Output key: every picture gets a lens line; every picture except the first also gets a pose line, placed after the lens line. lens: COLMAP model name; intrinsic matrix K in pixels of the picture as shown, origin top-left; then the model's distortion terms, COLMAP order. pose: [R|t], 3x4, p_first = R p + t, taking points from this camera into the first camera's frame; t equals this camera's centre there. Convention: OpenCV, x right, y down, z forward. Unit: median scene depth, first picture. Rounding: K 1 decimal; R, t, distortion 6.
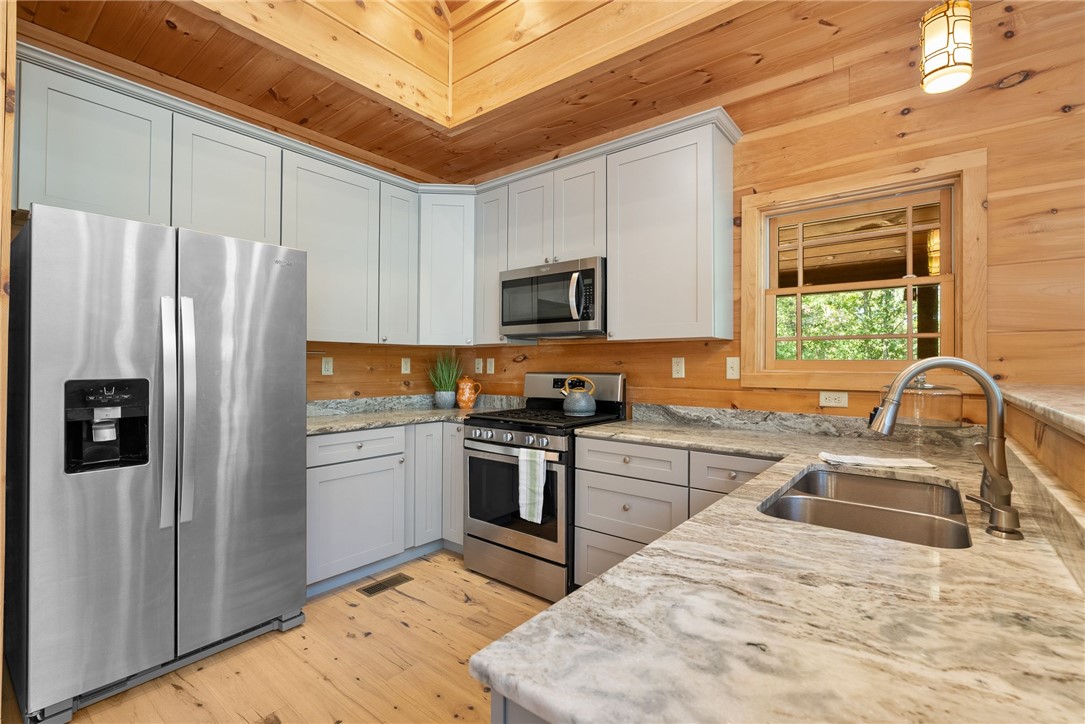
lens RADIAL K [[491.2, 0, 542.2], [0, 491.2, 360.3], [0, 0, 1]] dist [-0.003859, 0.001890]
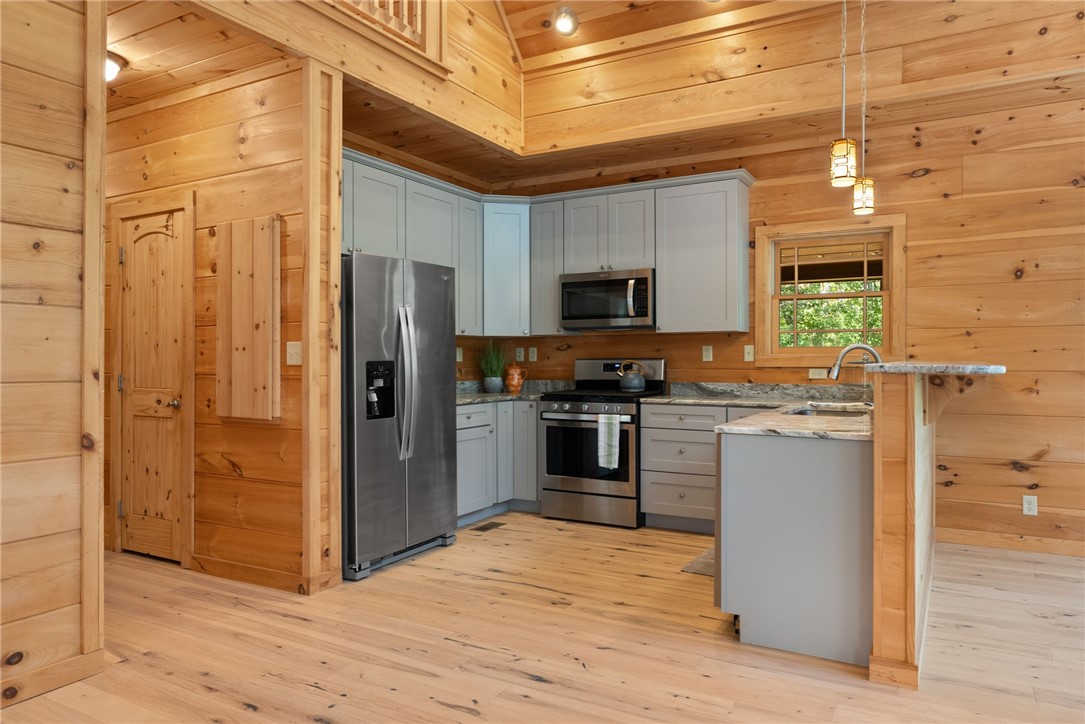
lens RADIAL K [[722.1, 0, 541.8], [0, 722.1, 361.3], [0, 0, 1]] dist [0.011196, -0.003767]
pose [[0.988456, -0.007814, 0.151306, -0.465257], [0.005804, 0.999889, 0.013723, 0.007234], [-0.151397, -0.012686, 0.988392, -0.858766]]
